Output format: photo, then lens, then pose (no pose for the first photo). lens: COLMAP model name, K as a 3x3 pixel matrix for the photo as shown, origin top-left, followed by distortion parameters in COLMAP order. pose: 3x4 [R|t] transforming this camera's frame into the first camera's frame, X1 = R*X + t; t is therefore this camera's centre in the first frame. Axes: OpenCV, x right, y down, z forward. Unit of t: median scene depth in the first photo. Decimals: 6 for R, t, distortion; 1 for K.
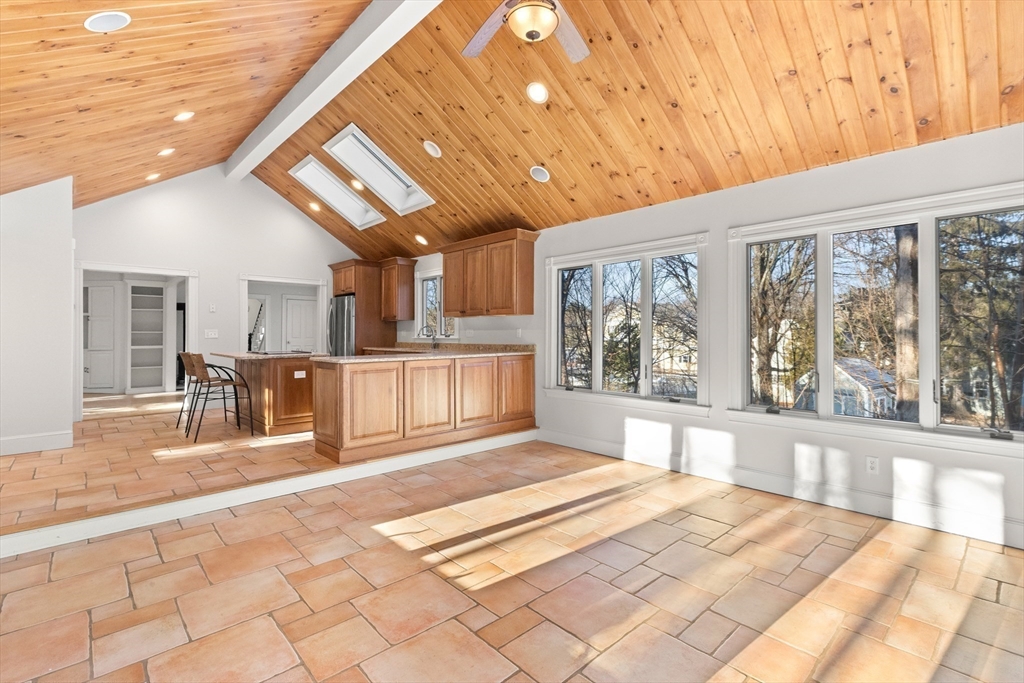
lens RADIAL K [[466.7, 0, 510.9], [0, 466.7, 335.5], [0, 0, 1]] dist [0.010503, 0.000222]
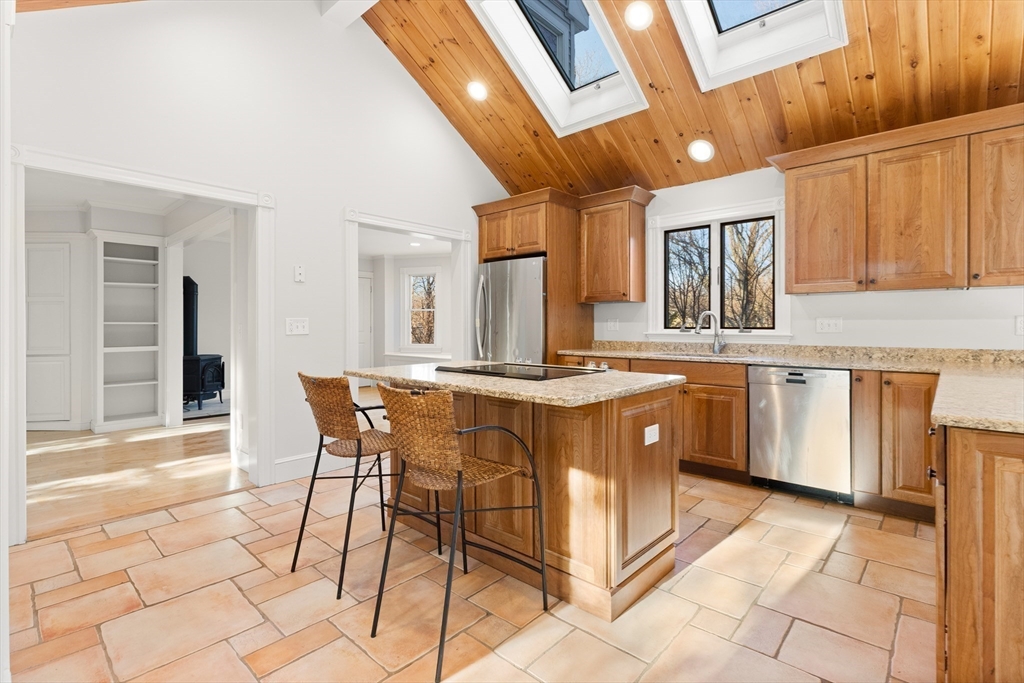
lens RADIAL K [[474.2, 0, 506.7], [0, 474.2, 332.5], [0, 0, 1]] dist [-0.003371, -0.000399]
pose [[0.996100, -0.000652, 0.088228, -0.405299], [-0.000222, 0.999951, 0.009897, -0.001964], [-0.088230, -0.009878, 0.996051, 0.420969]]
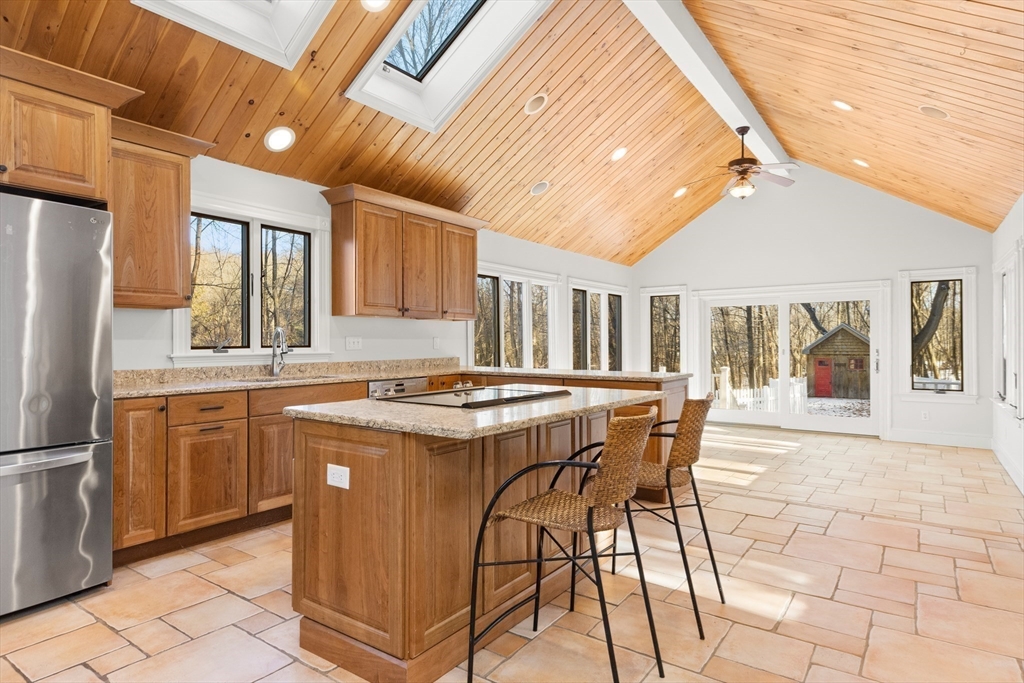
lens RADIAL K [[560.9, 0, 509.9], [0, 560.9, 337.3], [0, 0, 1]] dist [-0.001388, -0.000498]
pose [[-0.217416, 0.010997, 0.976017, -0.683075], [0.009128, 0.999916, -0.009233, -0.003727], [-0.976036, 0.006902, -0.217498, 0.797744]]
